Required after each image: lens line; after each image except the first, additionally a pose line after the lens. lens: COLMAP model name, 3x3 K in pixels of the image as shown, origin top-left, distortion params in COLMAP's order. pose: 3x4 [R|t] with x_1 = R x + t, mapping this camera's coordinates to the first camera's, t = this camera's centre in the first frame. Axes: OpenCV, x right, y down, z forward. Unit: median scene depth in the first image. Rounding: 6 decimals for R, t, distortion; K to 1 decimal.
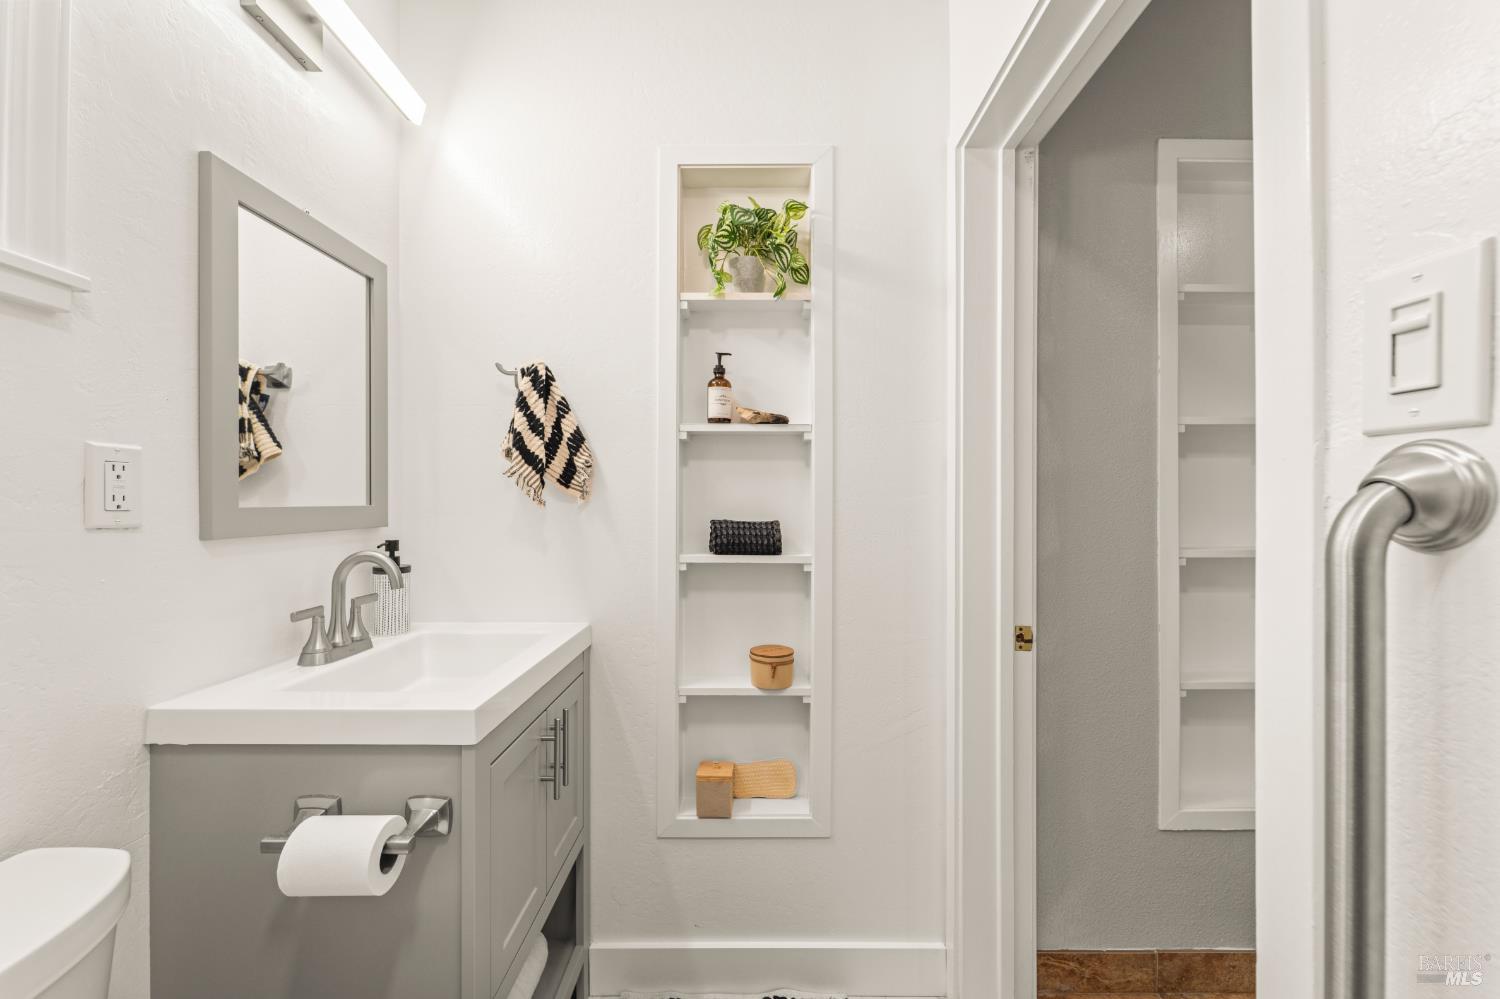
lens RADIAL K [[601.9, 0, 754.5], [0, 601.9, 503.8], [0, 0, 1]] dist [0.002623, -0.002169]
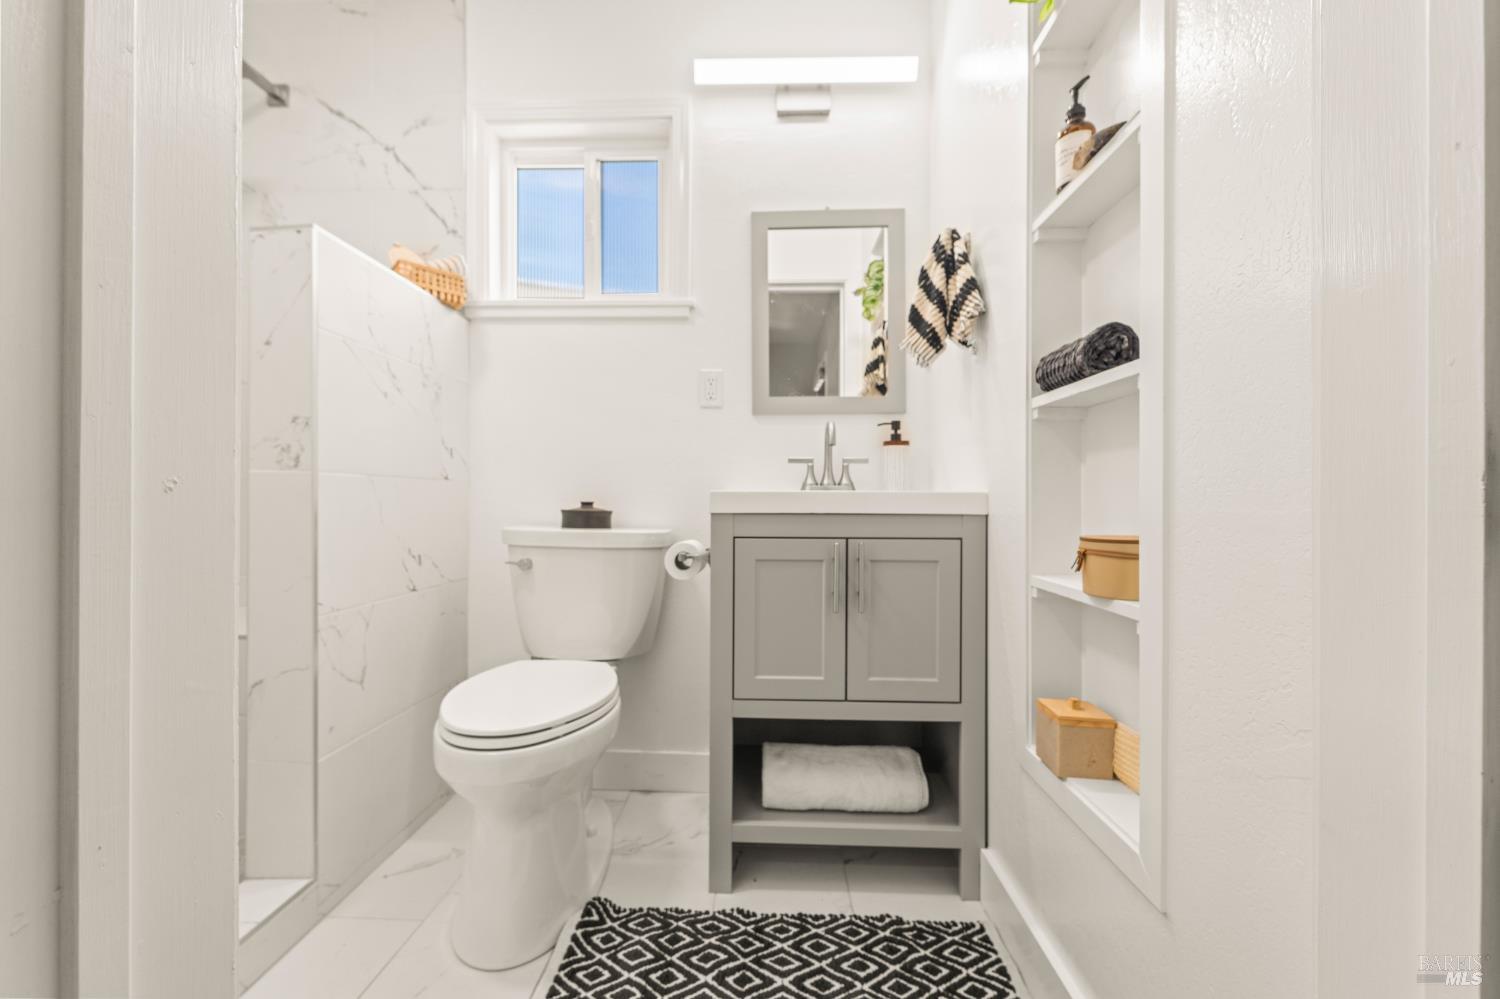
lens RADIAL K [[601.9, 0, 734.1], [0, 601.9, 496.3], [0, 0, 1]] dist [0.002623, -0.002169]
pose [[-0.050182, -0.007298, -0.998713, 0.975814], [-0.006528, 0.999954, -0.006979, 0.325277], [0.998719, 0.006170, -0.050228, 1.013104]]
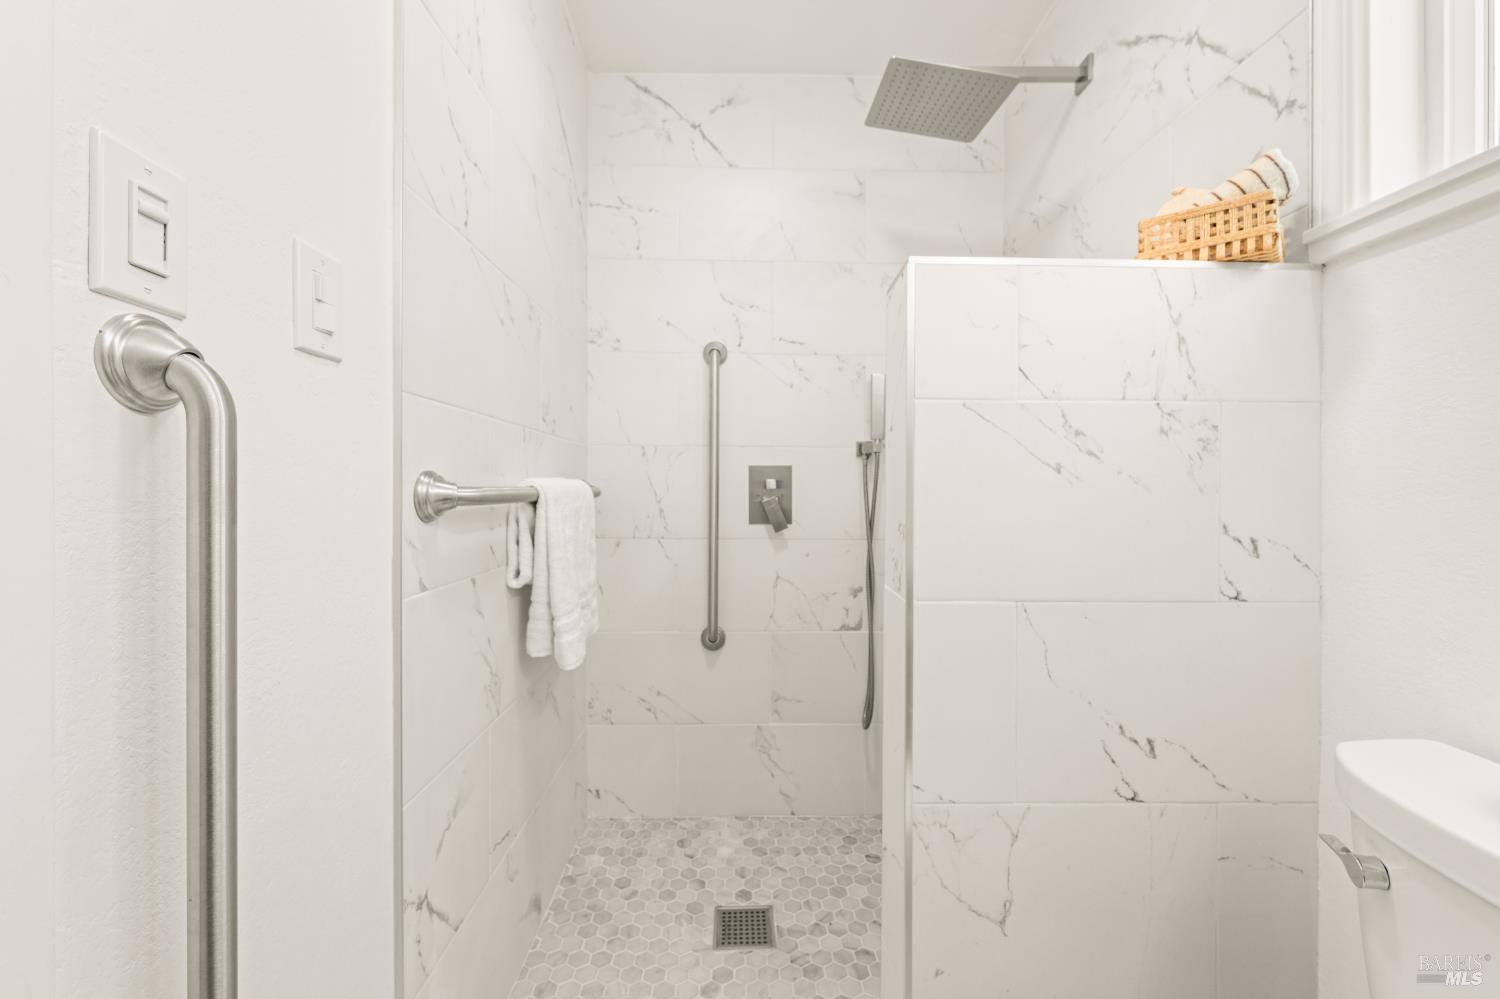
lens RADIAL K [[601.9, 0, 741.7], [0, 601.9, 494.3], [0, 0, 1]] dist [0.002623, -0.002169]
pose [[-0.999585, -0.003142, -0.028648, 0.005583], [-0.003245, 0.999989, 0.003523, 0.100458], [0.028637, 0.003614, -0.999583, 0.970007]]
